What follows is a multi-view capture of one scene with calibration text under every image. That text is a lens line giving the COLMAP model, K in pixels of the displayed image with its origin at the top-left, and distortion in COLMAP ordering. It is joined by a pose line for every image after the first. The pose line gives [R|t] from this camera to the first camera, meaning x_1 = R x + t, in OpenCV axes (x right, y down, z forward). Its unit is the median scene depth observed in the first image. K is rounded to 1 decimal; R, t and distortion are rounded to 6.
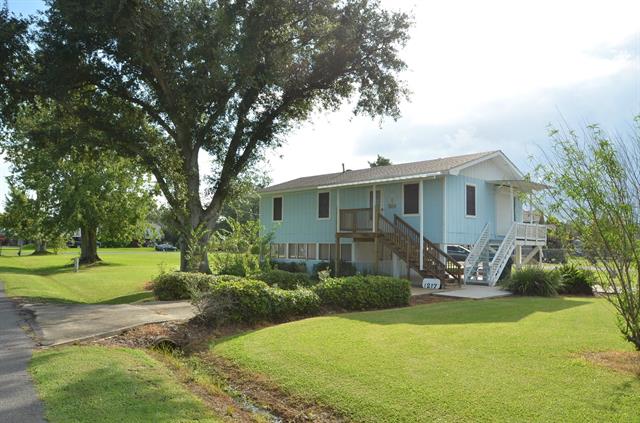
lens RADIAL K [[475.8, 0, 335.4], [0, 475.8, 226.3], [0, 0, 1]] dist [-0.030712, 0.008057]
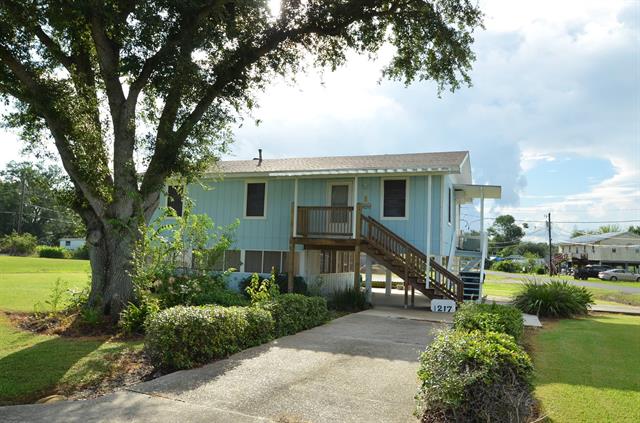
lens RADIAL K [[475.8, 0, 325.9], [0, 475.8, 216.2], [0, 0, 1]] dist [-0.030712, 0.008057]
pose [[0.909124, 0.049953, 0.413520, -0.270986], [-0.036478, 0.998517, -0.040424, 0.009376], [-0.414926, 0.021667, 0.909597, 0.317886]]
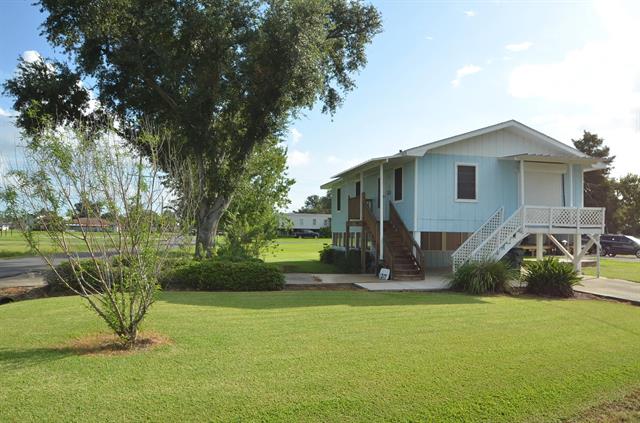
lens RADIAL K [[475.8, 0, 322.2], [0, 475.8, 210.5], [0, 0, 1]] dist [-0.030712, 0.008057]
pose [[0.854475, -0.026672, -0.518808, 0.511376], [0.019082, 0.999619, -0.019963, 0.010046], [0.519142, 0.007158, 0.854658, 0.113945]]
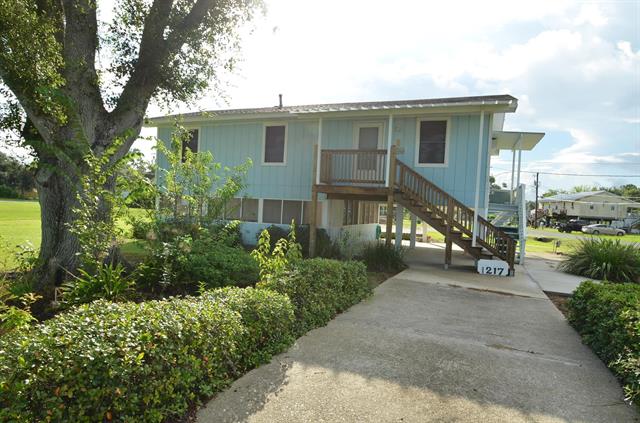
lens RADIAL K [[383.3, 0, 325.8], [0, 383.3, 214.4], [0, 0, 1]] dist [-0.007431, -0.011282]
pose [[0.918849, 0.023930, 0.393884, -0.200909], [-0.052595, 0.996681, 0.062141, 0.021857], [-0.391089, -0.077814, 0.917057, 0.530185]]
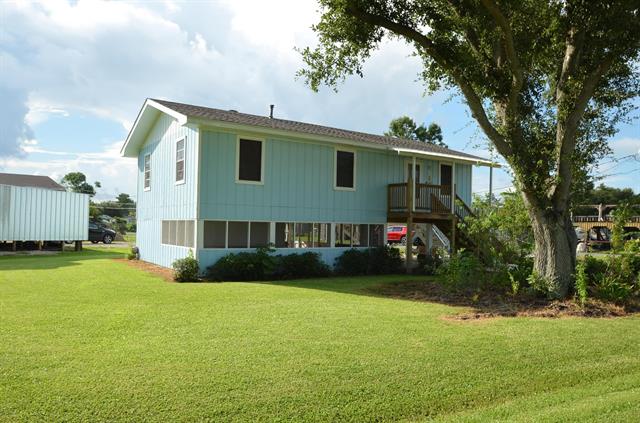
lens RADIAL K [[475.8, 0, 322.1], [0, 475.8, 209.5], [0, 0, 1]] dist [-0.030712, 0.008057]
pose [[0.209944, 0.026552, 0.977353, -0.833853], [-0.058959, 0.998156, -0.014452, 0.031622], [-0.975934, -0.054589, 0.211123, 1.028258]]
